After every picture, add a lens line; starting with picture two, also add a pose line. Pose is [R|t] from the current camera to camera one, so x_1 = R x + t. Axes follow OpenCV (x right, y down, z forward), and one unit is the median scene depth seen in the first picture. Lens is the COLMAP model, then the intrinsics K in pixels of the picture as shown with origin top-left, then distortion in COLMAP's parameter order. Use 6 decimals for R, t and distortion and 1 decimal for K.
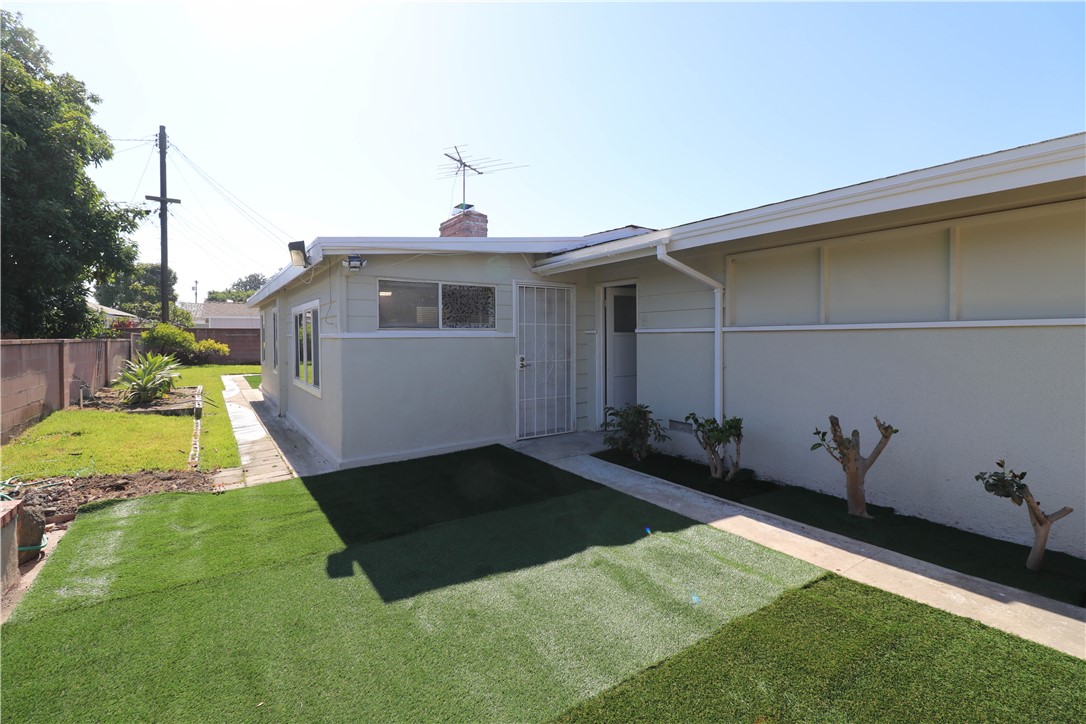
lens RADIAL K [[501.0, 0, 544.5], [0, 501.0, 351.7], [0, 0, 1]] dist [0.000687, -0.014160]
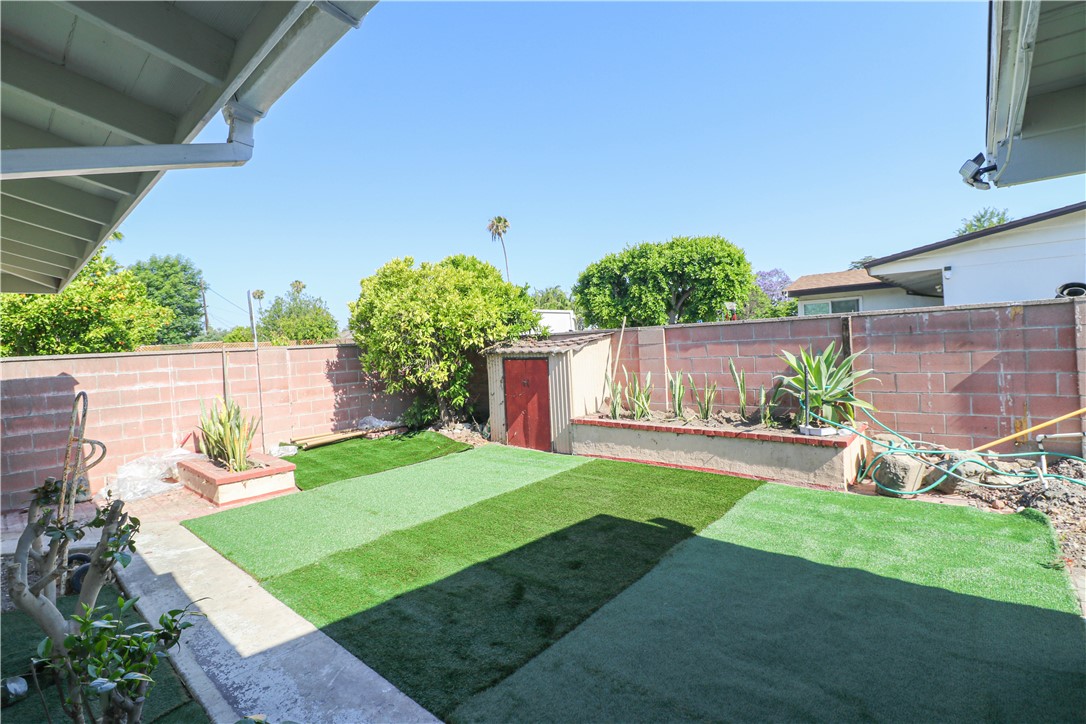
lens RADIAL K [[501.0, 0, 544.5], [0, 501.0, 351.7], [0, 0, 1]] dist [0.000687, -0.014160]
pose [[-0.971223, 0.055827, -0.231535, 0.150713], [0.047312, 0.997990, 0.042171, -0.072361], [0.233424, 0.030003, -0.971912, 1.743668]]
